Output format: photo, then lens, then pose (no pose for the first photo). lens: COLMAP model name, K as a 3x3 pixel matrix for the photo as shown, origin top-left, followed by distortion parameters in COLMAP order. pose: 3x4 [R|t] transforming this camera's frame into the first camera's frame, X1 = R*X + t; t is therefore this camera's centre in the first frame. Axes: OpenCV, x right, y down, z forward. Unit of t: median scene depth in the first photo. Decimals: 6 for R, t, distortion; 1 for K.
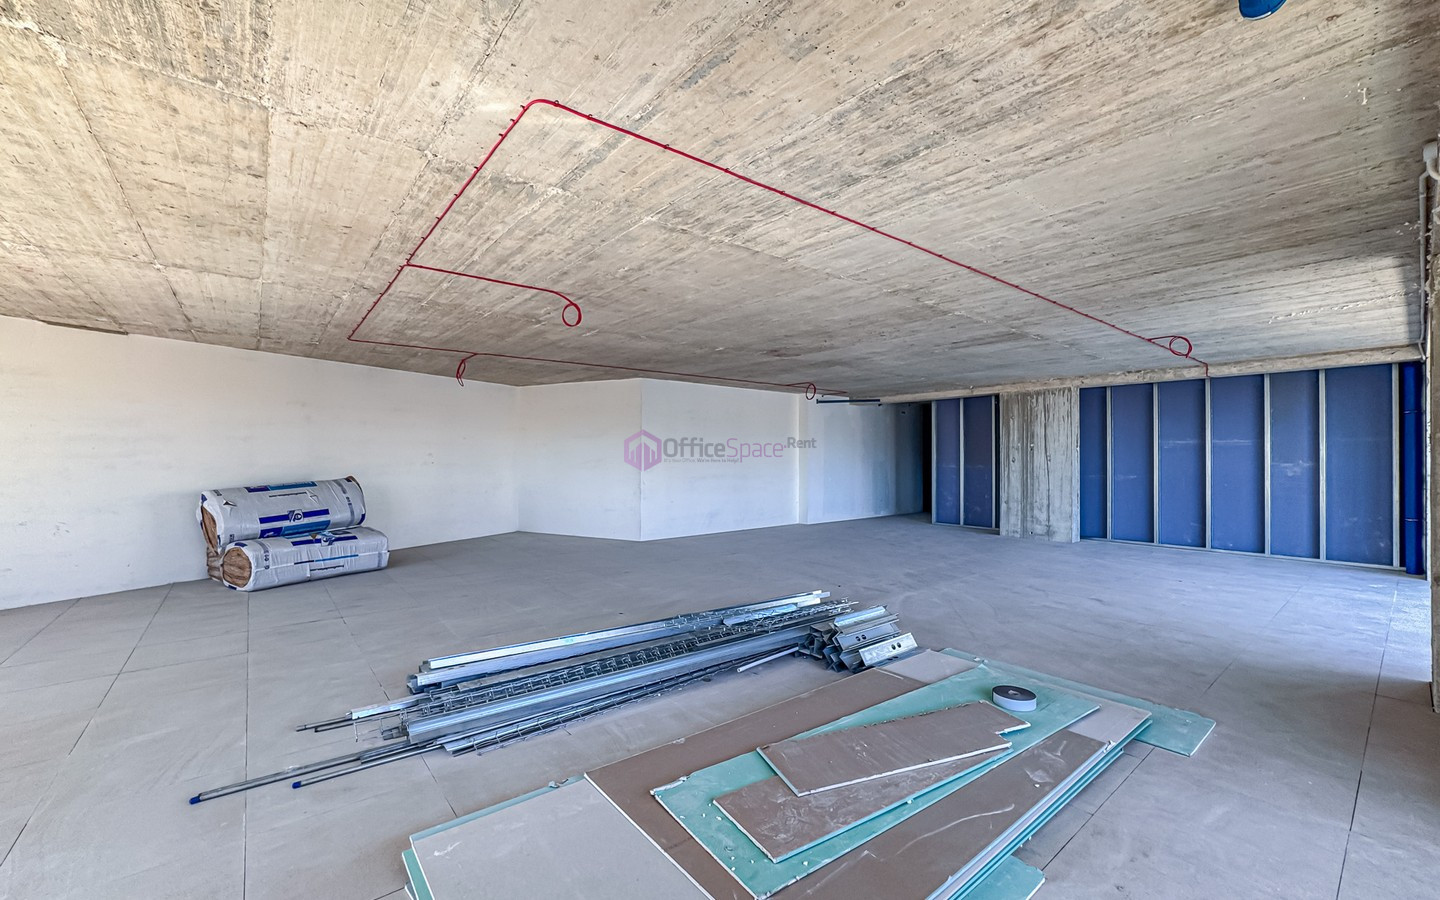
lens RADIAL K [[577.5, 0, 723.4], [0, 577.5, 449.6], [0, 0, 1]] dist [-0.008123, 0.001242]
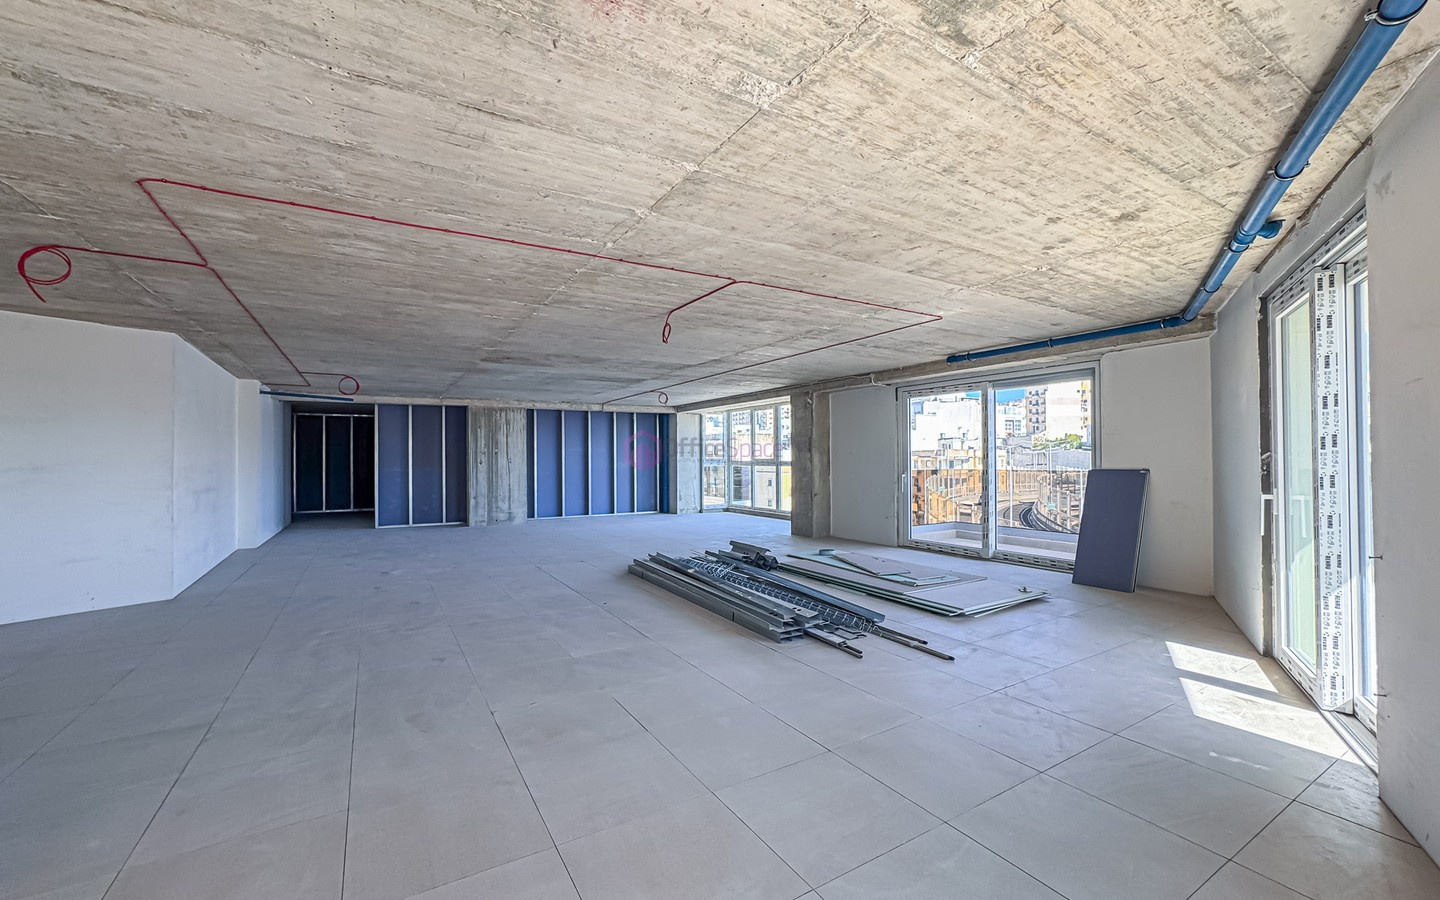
lens RADIAL K [[577.5, 0, 722.3], [0, 577.5, 453.7], [0, 0, 1]] dist [-0.008123, 0.001242]
pose [[0.135297, 0.005009, 0.990792, -0.654291], [-0.000343, 0.999987, -0.005009, 0.005851], [-0.990805, 0.000337, 0.135297, 0.349151]]
